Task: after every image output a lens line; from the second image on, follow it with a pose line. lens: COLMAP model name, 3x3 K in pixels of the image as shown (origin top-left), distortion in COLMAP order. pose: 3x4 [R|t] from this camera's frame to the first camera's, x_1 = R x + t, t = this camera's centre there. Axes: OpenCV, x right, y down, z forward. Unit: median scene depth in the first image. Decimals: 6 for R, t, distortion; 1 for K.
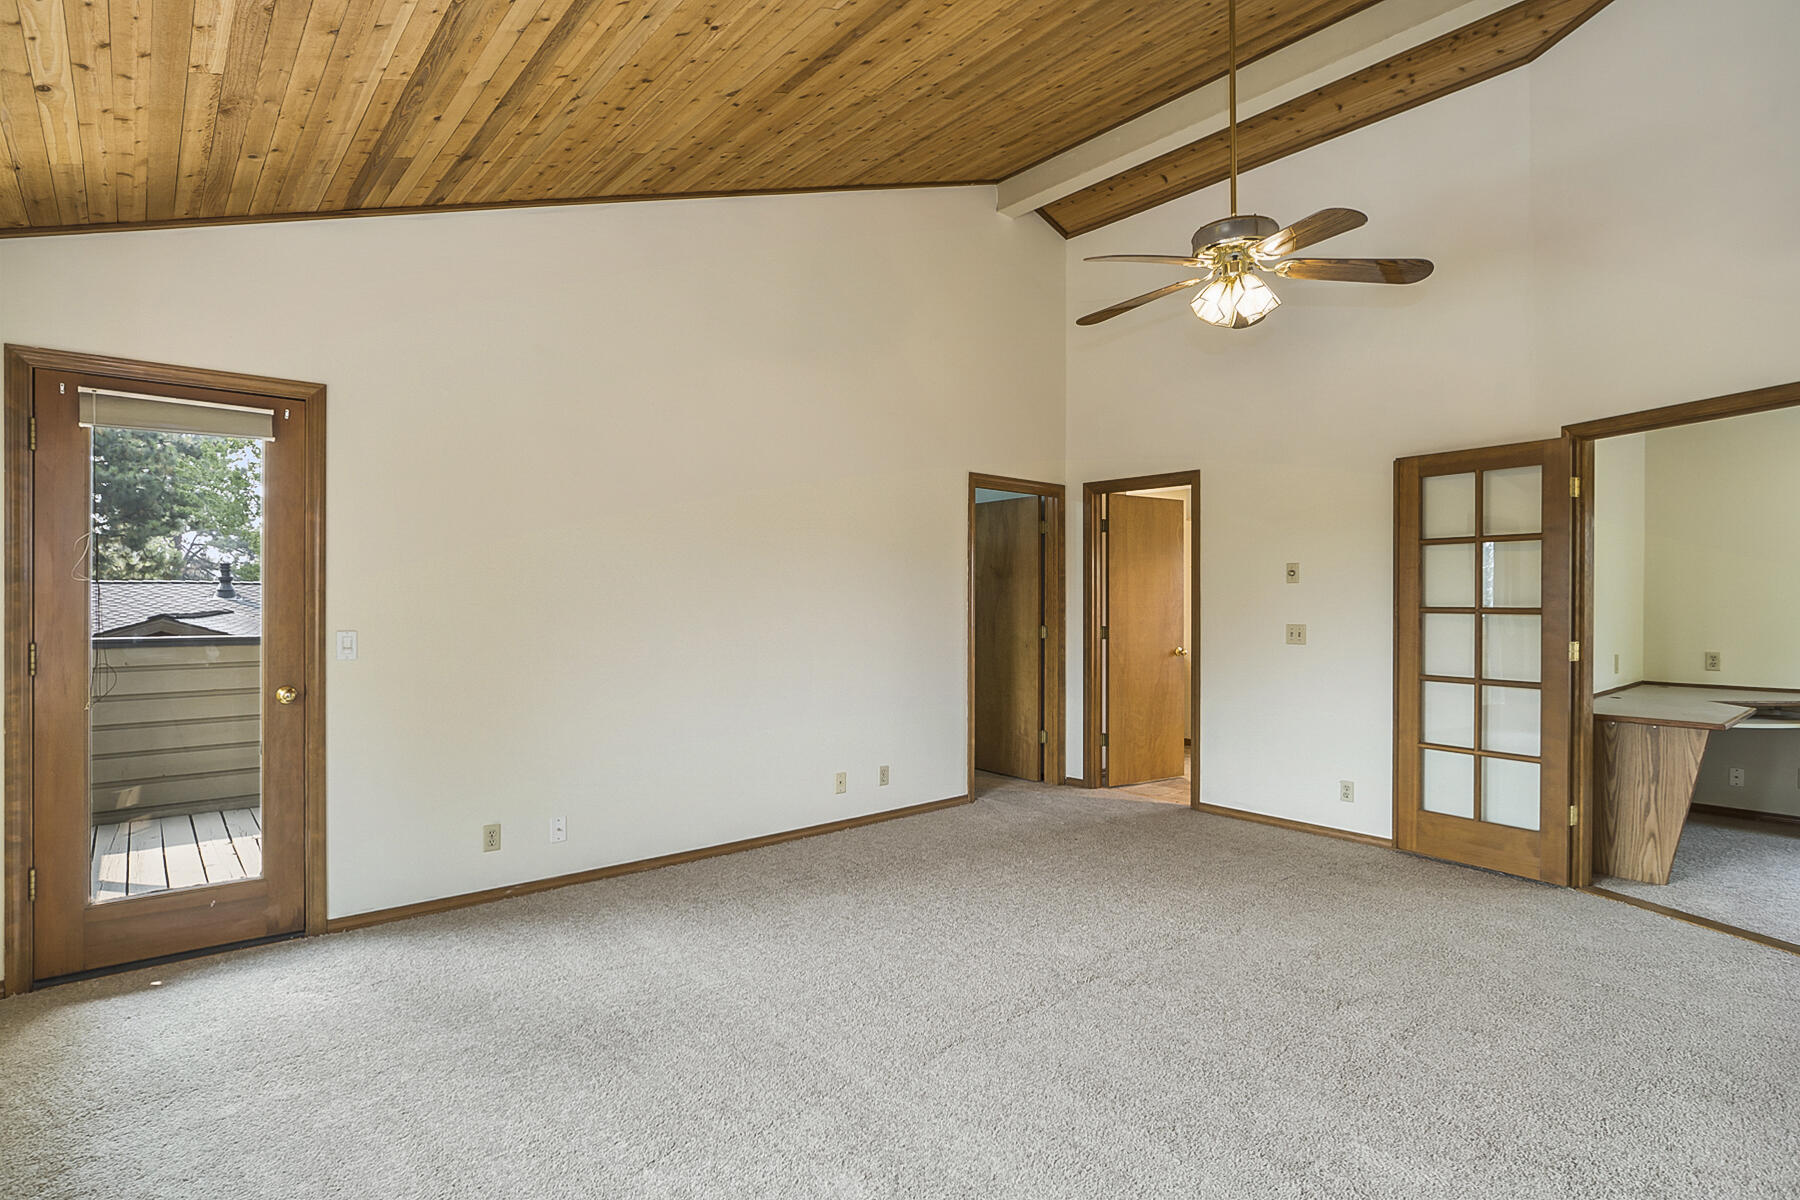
lens RADIAL K [[913.2, 0, 899.6], [0, 913.2, 599.5], [0, 0, 1]] dist [-0.017869, 0.008810]
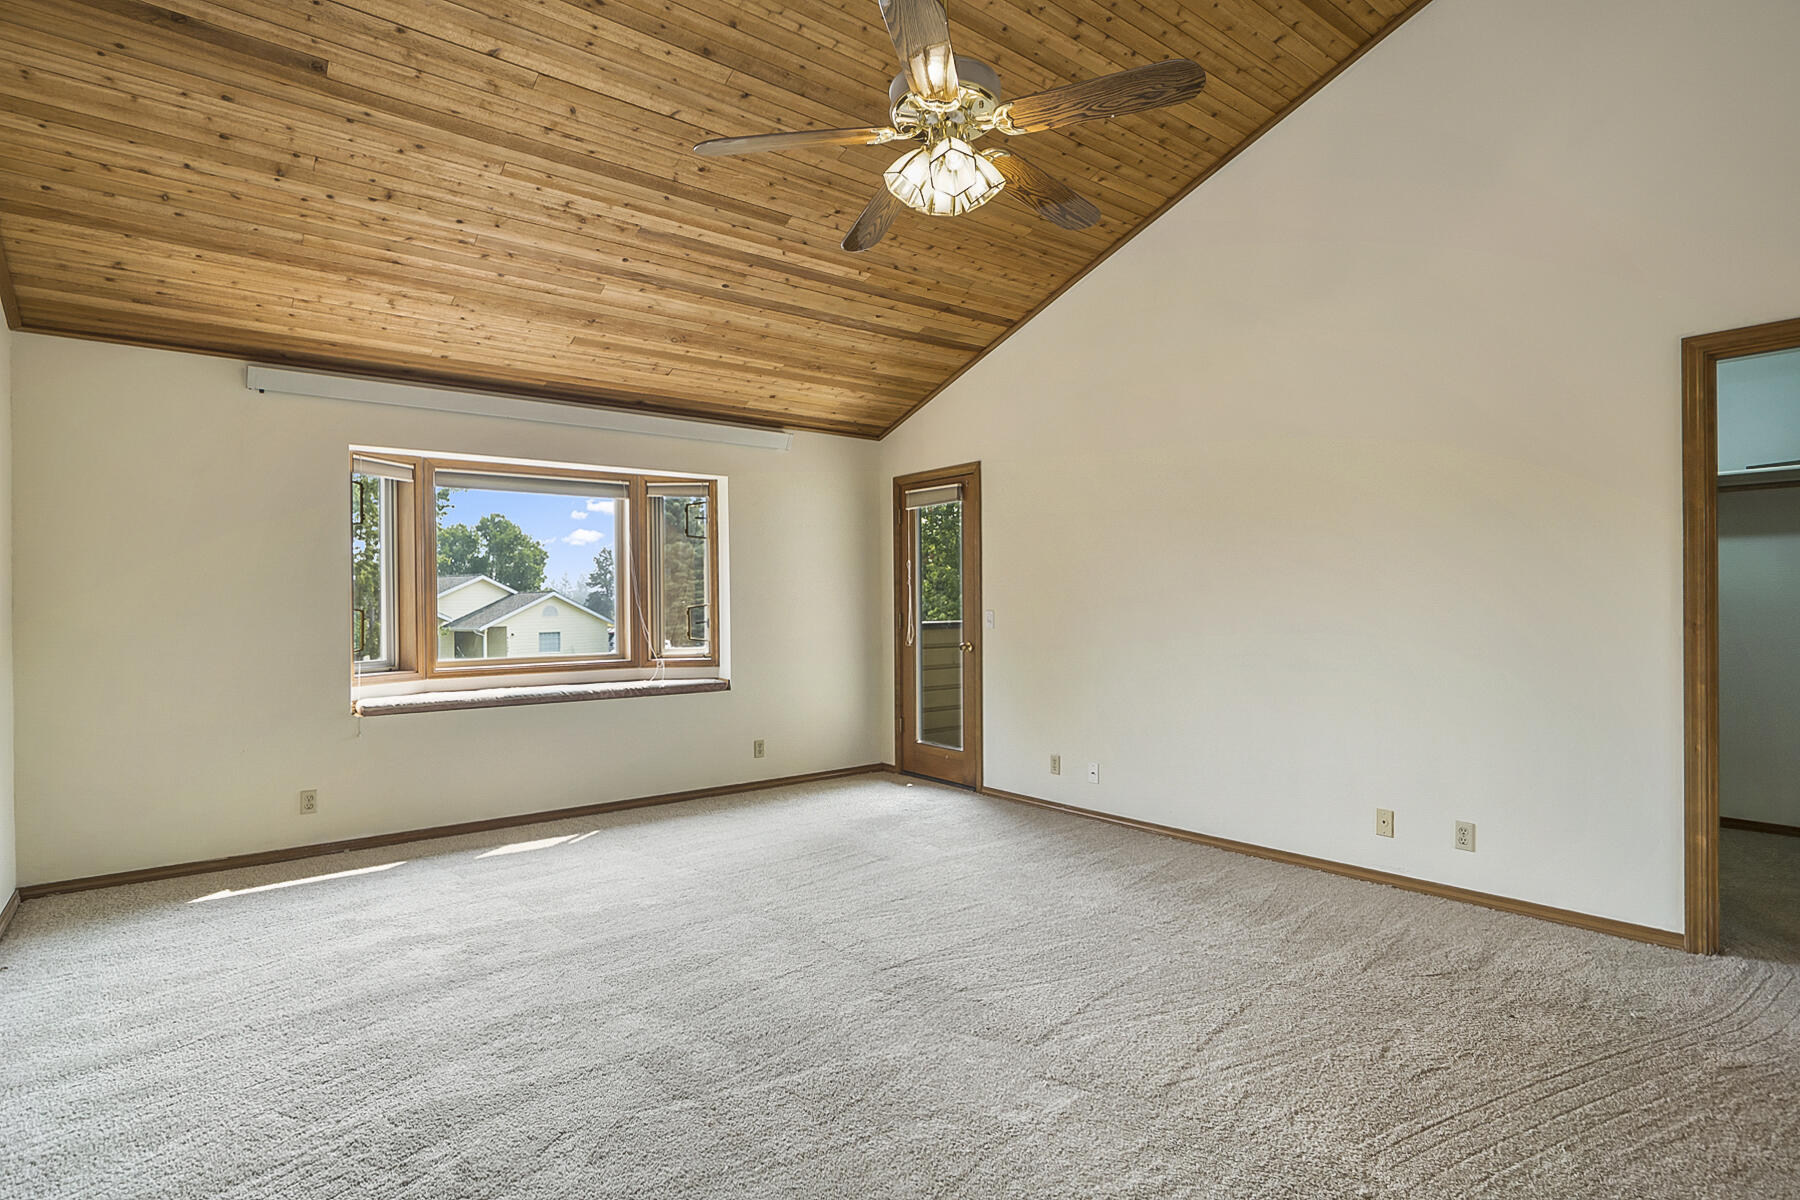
lens RADIAL K [[913.2, 0, 904.4], [0, 913.2, 600.3], [0, 0, 1]] dist [-0.017869, 0.008810]
pose [[-0.029107, -0.001889, -0.999575, 0.864061], [0.012484, 0.999920, -0.002253, 0.015419], [0.999498, -0.012544, -0.029081, 0.766870]]
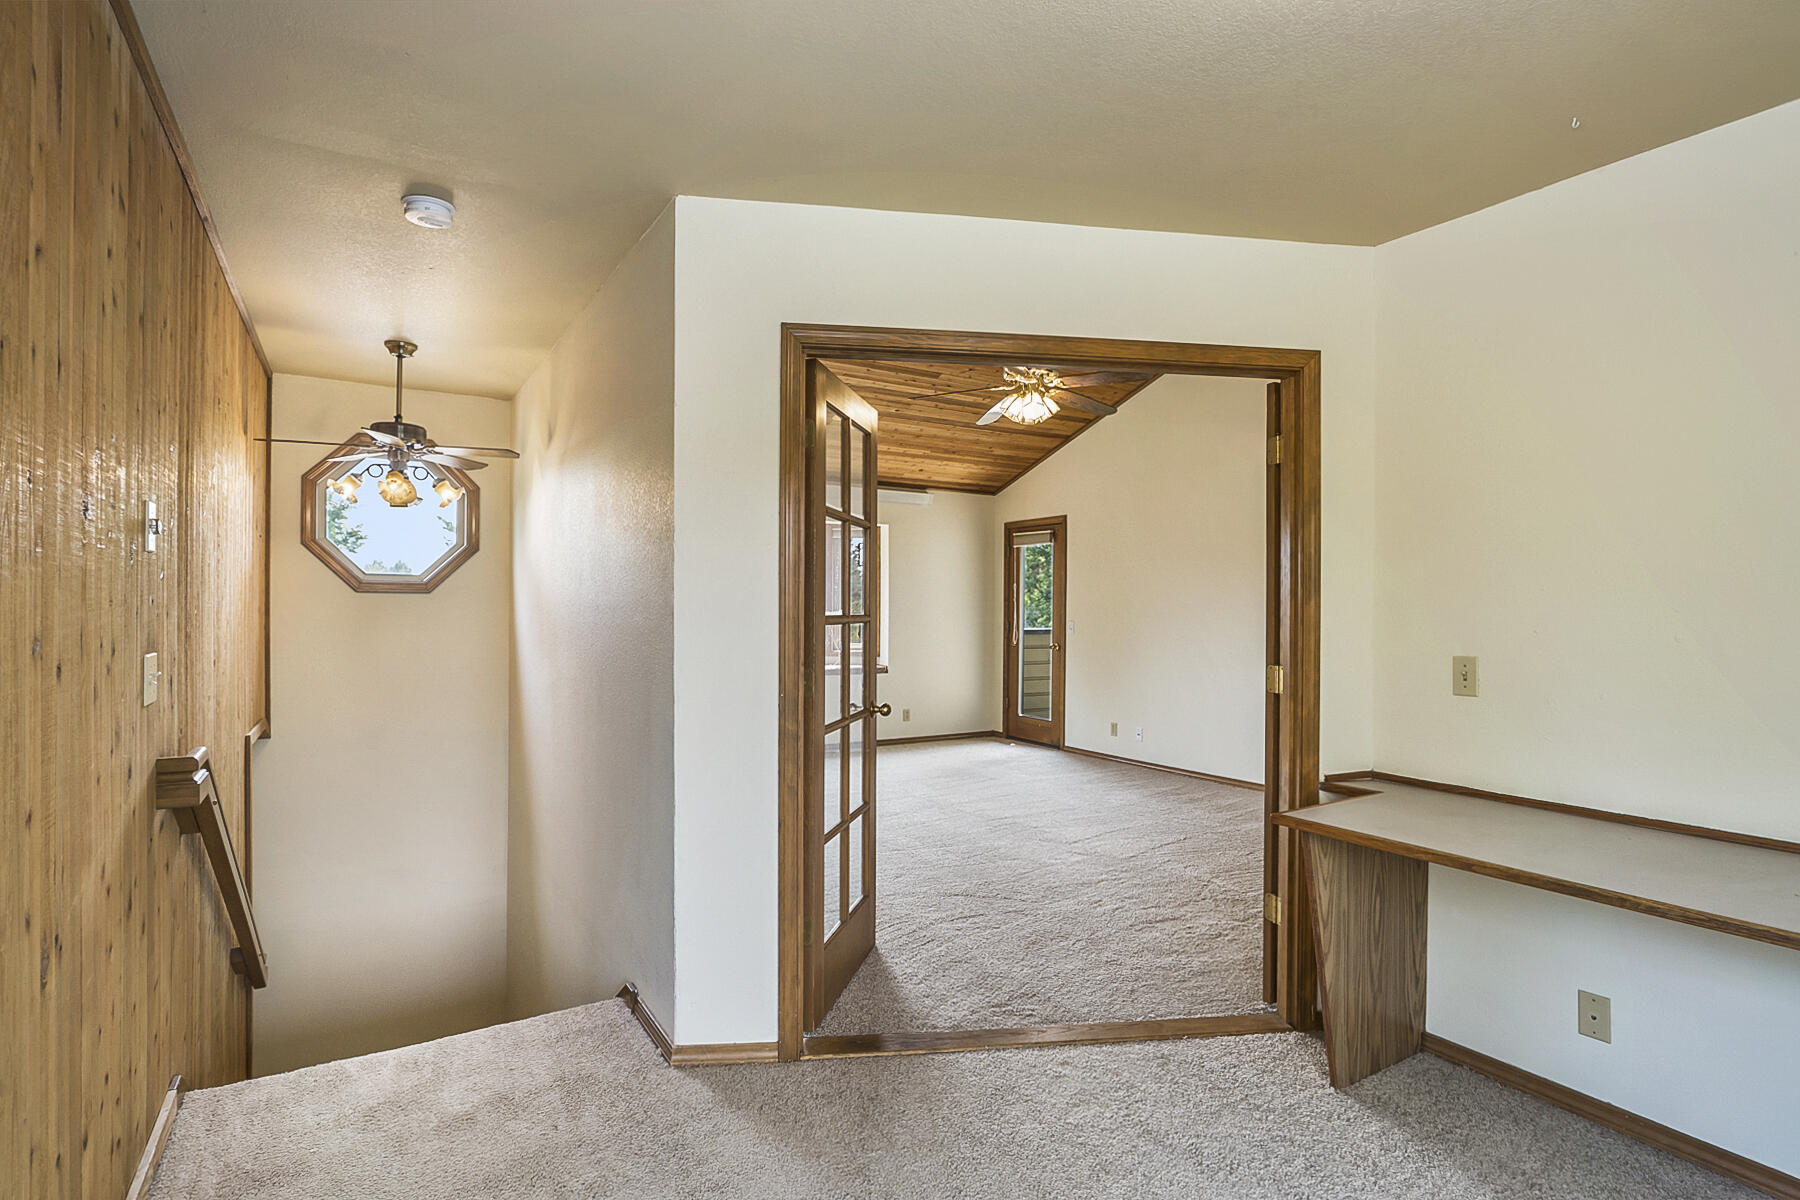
lens RADIAL K [[913.2, 0, 901.8], [0, 913.2, 600.9], [0, 0, 1]] dist [-0.017869, 0.008810]
pose [[-0.154232, -0.008003, -0.988002, 1.456952], [-0.004220, 0.999963, -0.007441, 0.002072], [0.988026, 0.003022, -0.154260, 0.797818]]
